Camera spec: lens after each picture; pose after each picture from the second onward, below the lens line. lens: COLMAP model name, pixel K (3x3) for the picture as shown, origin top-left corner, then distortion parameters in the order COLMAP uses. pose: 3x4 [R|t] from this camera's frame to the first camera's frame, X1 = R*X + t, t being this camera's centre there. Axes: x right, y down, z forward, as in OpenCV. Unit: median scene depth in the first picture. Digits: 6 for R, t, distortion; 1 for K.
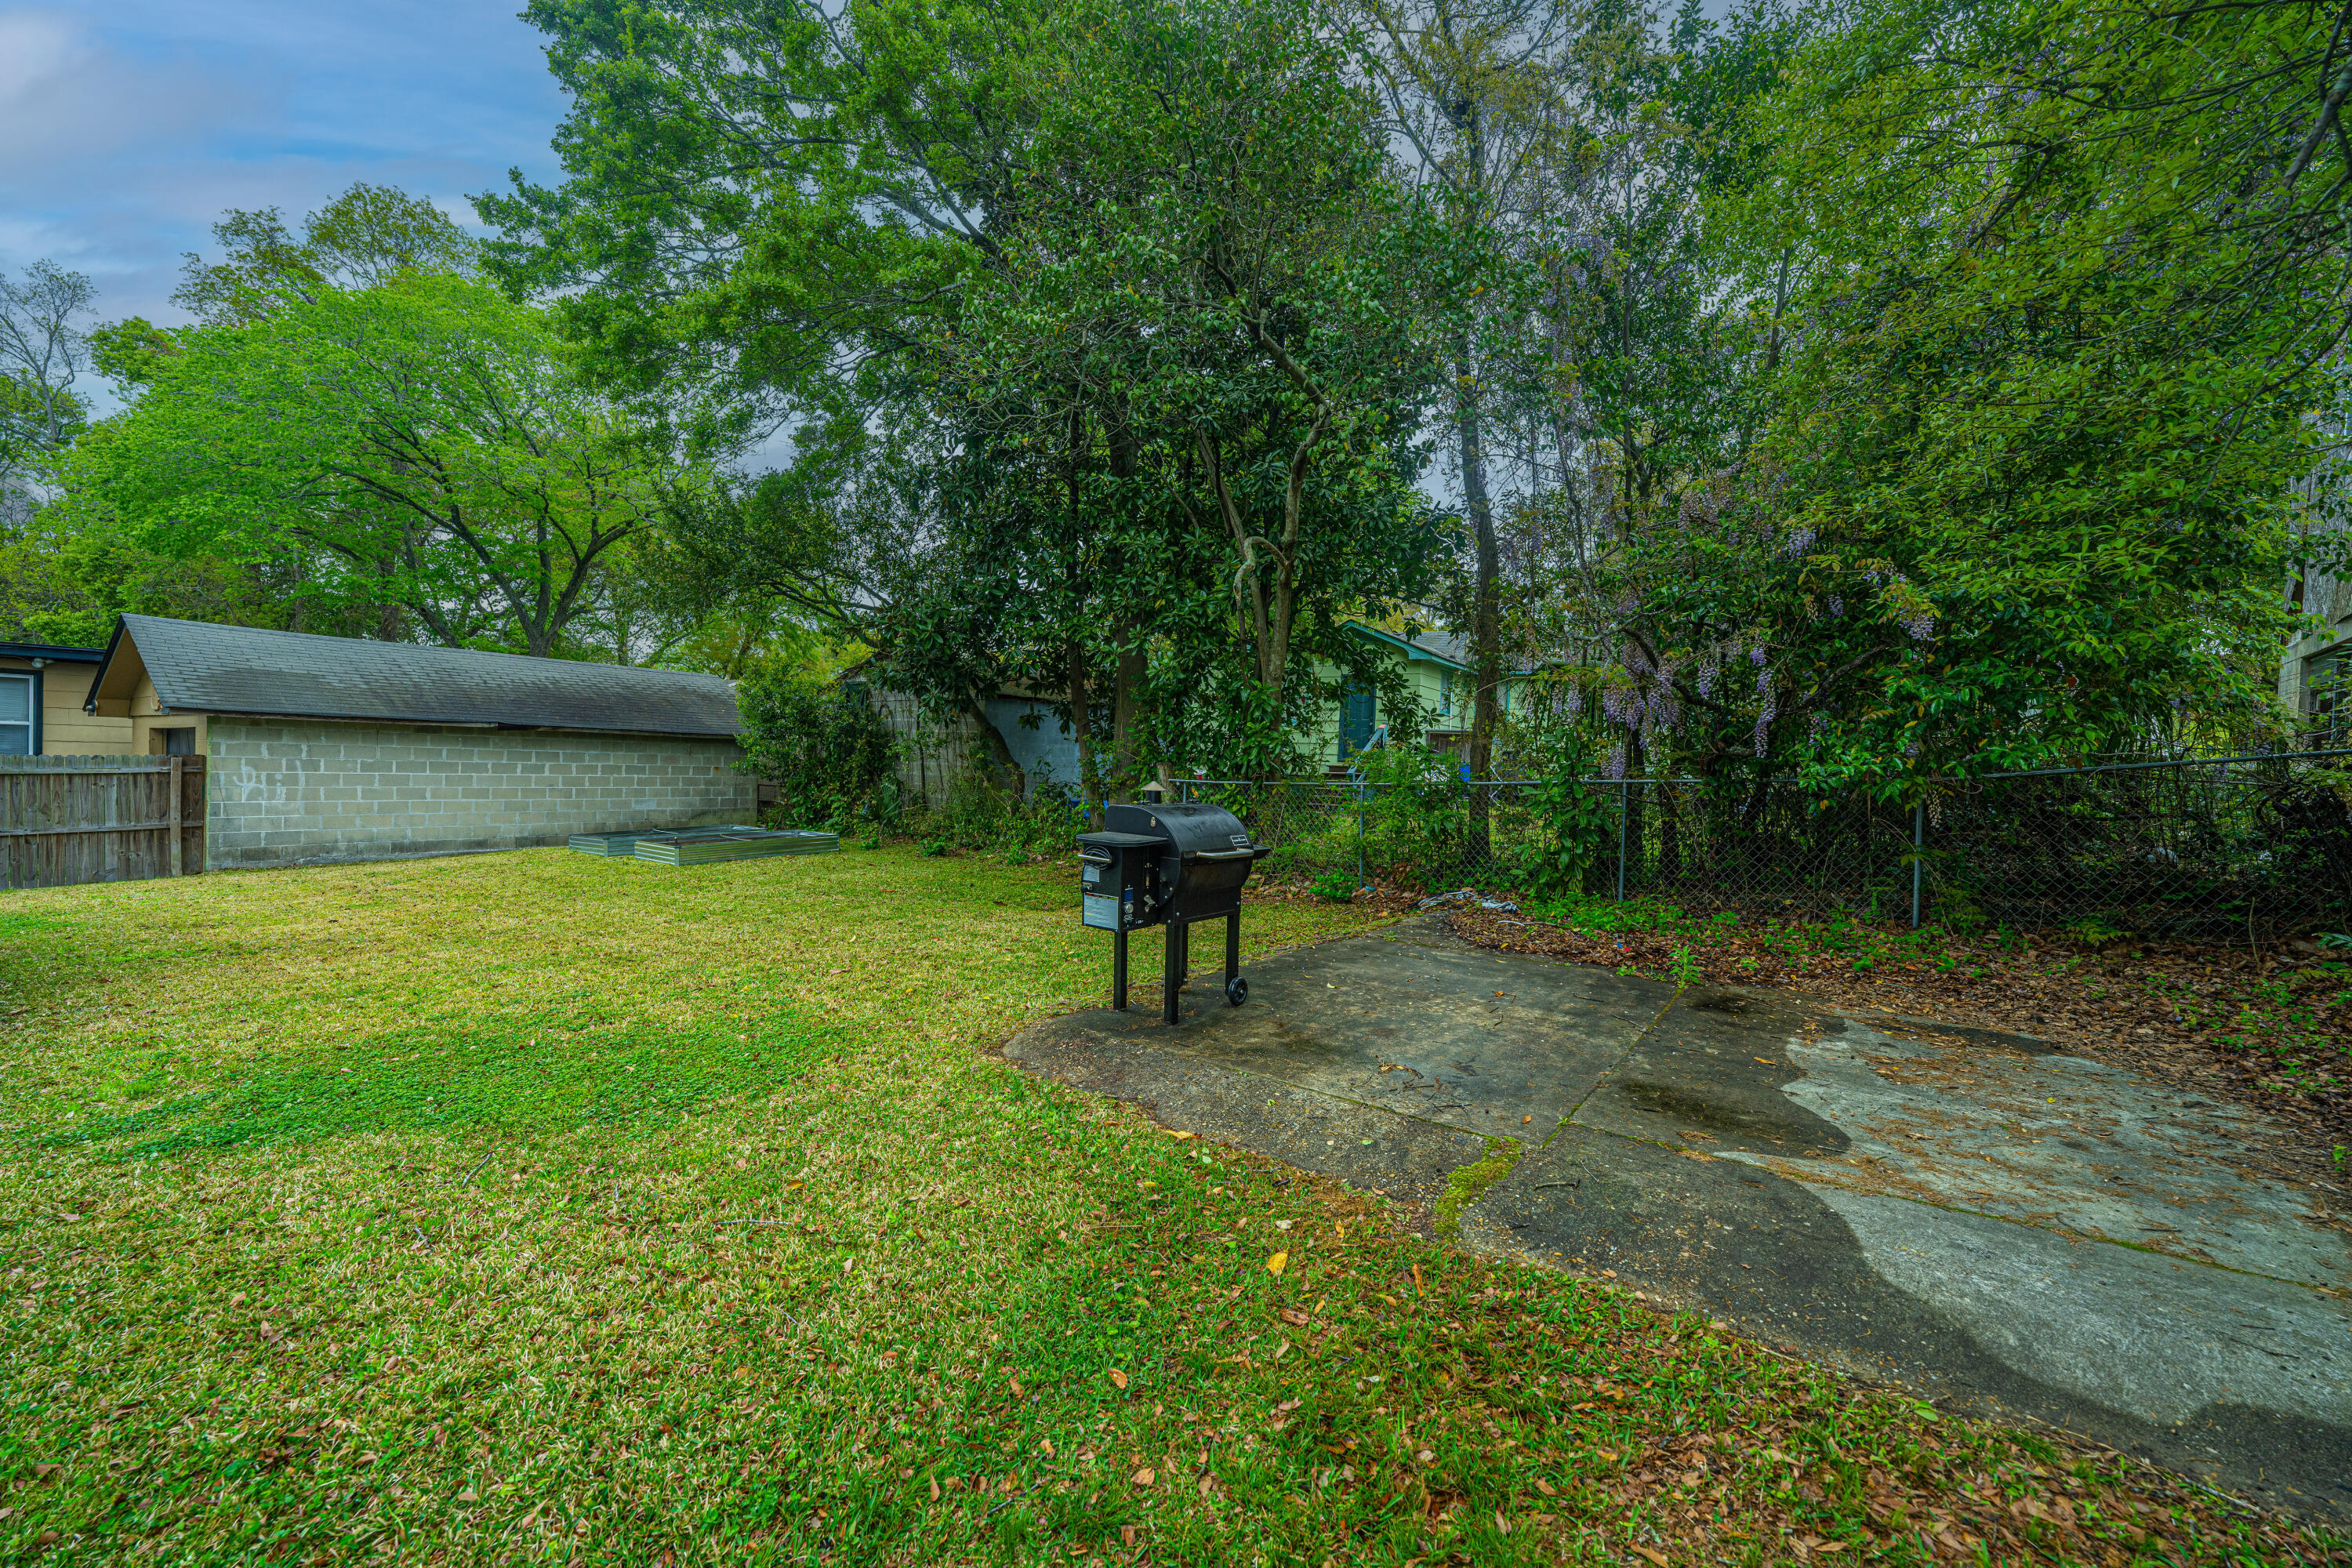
lens RADIAL K [[953.7, 0, 1176.0], [0, 953.7, 784.0], [0, 0, 1]] dist [0.000052, 0.000131]
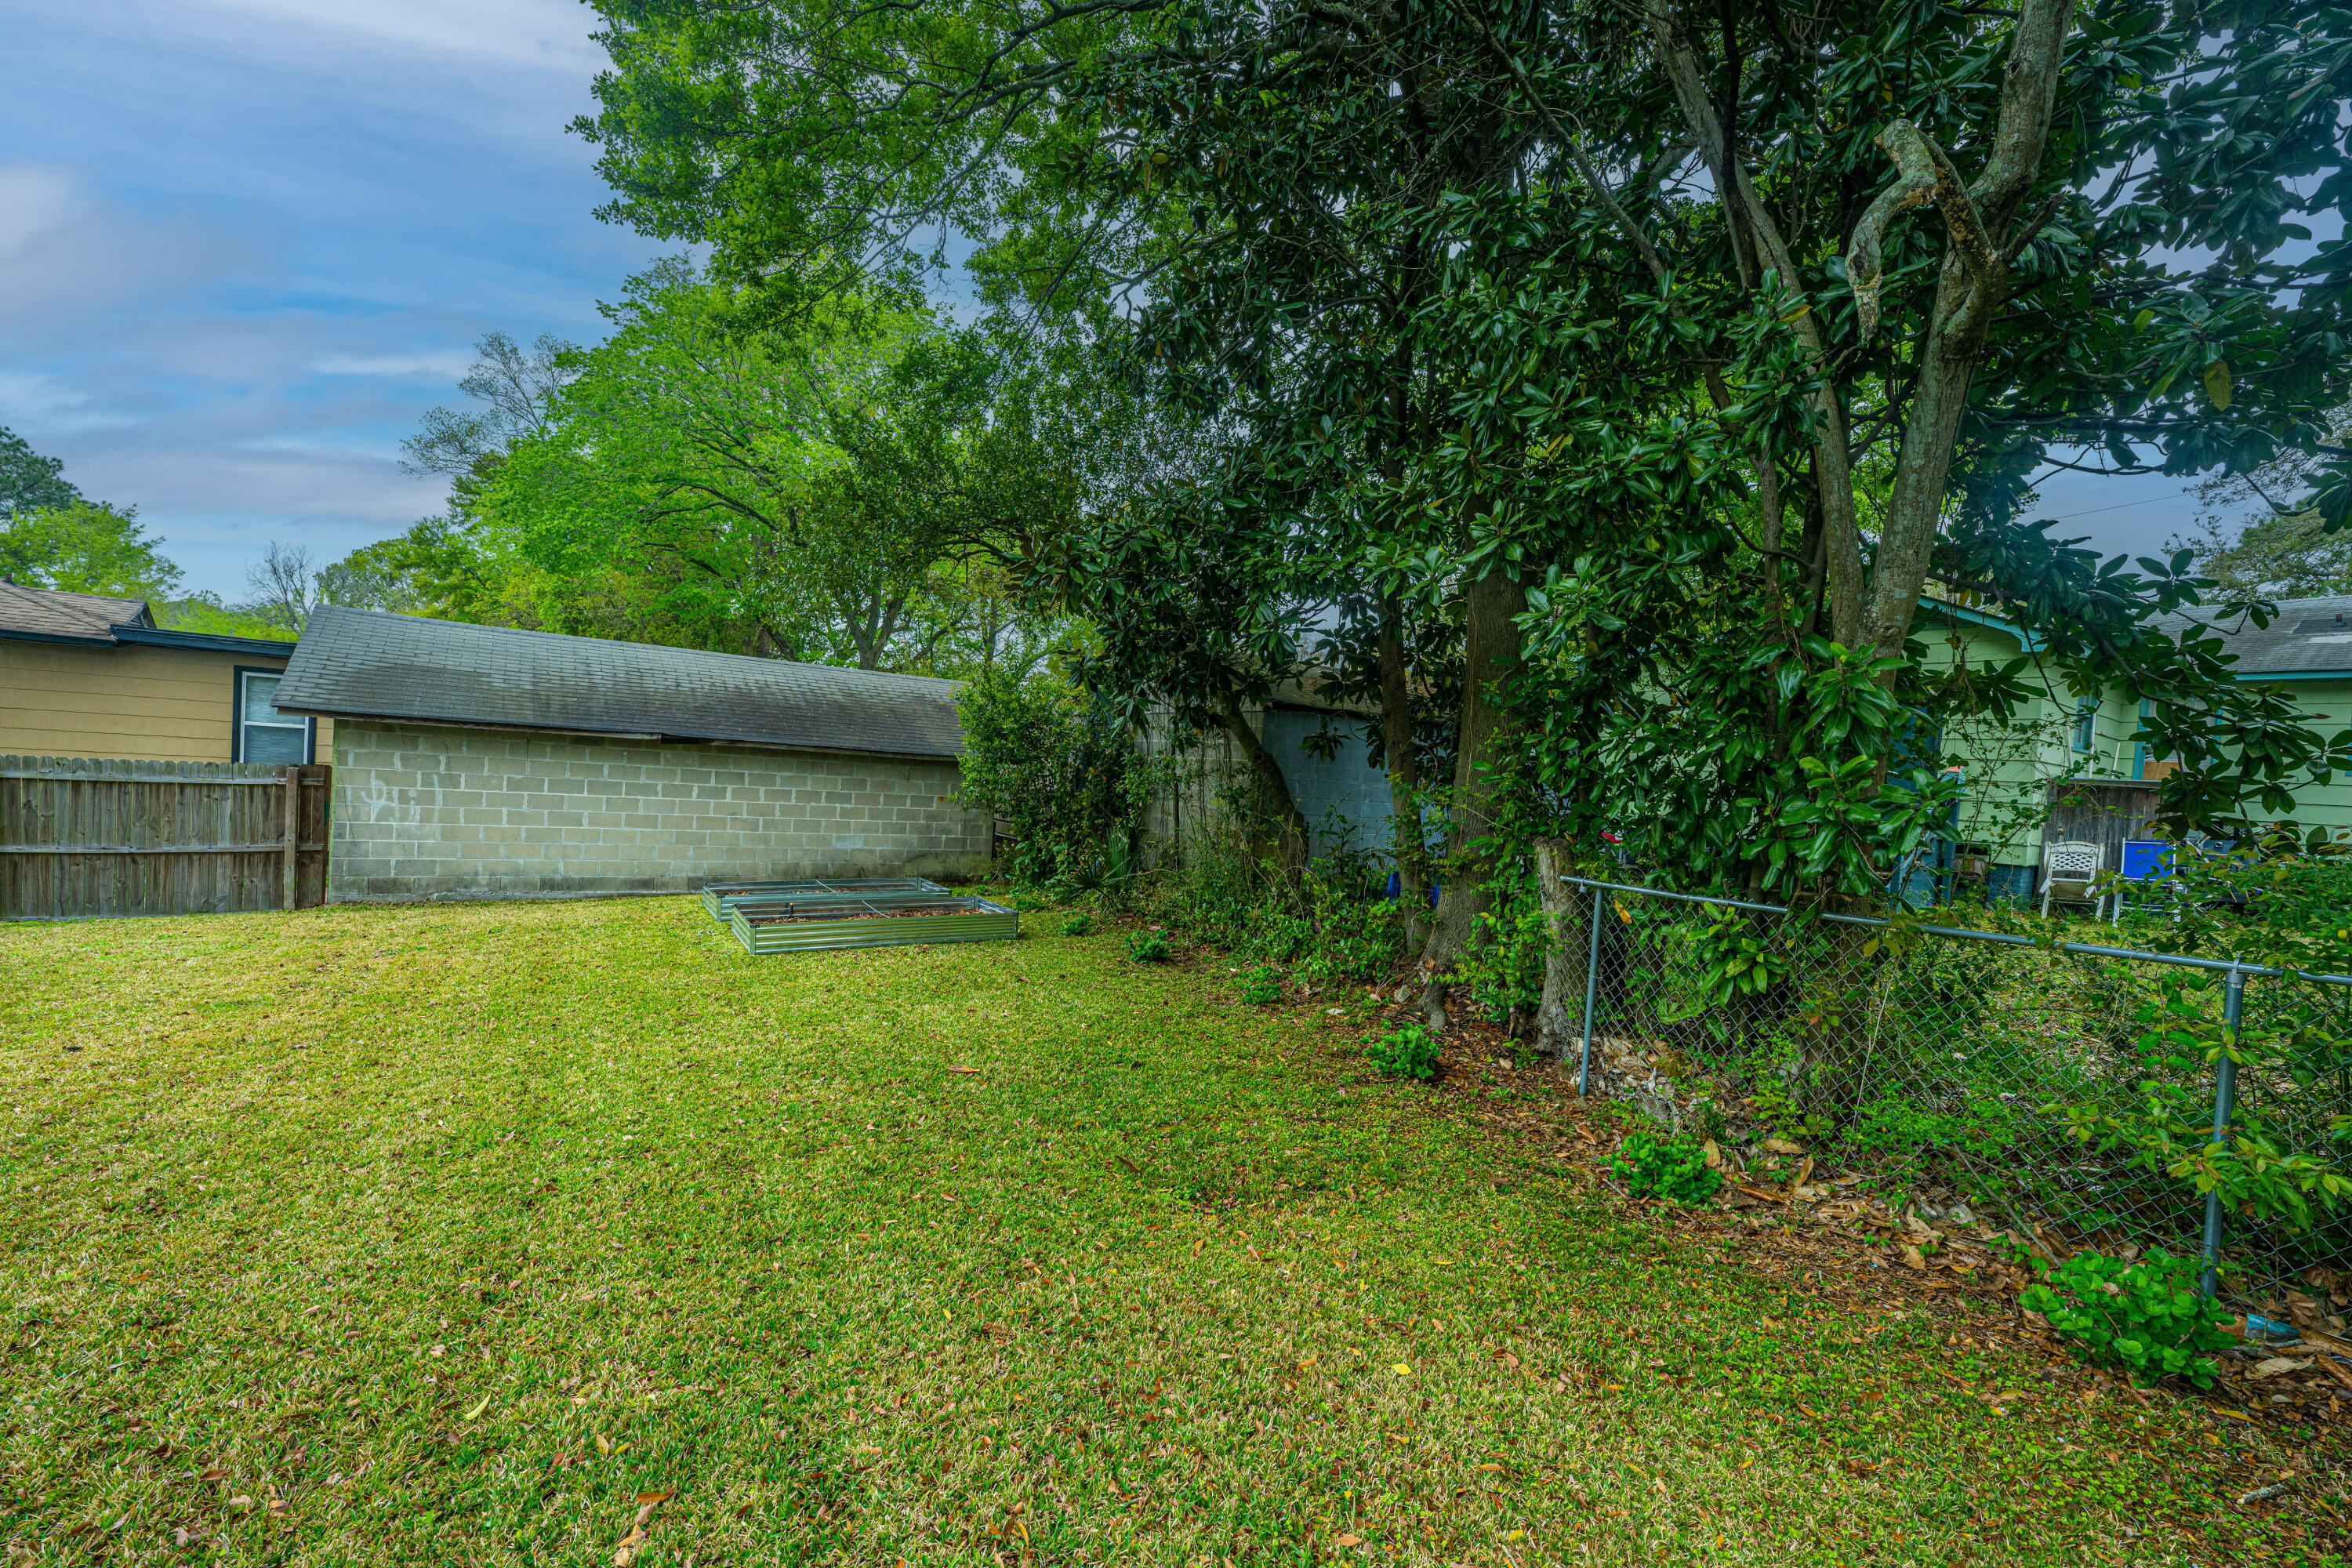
lens RADIAL K [[936.7, 0, 1216.9], [0, 936.7, 793.0], [0, 0, 1]] dist [-0.000085, 0.000038]
pose [[0.936987, 0.038014, -0.347290, -0.006710], [-0.044455, 0.998955, -0.010596, -0.028103], [0.346524, 0.025367, 0.937698, 0.442964]]
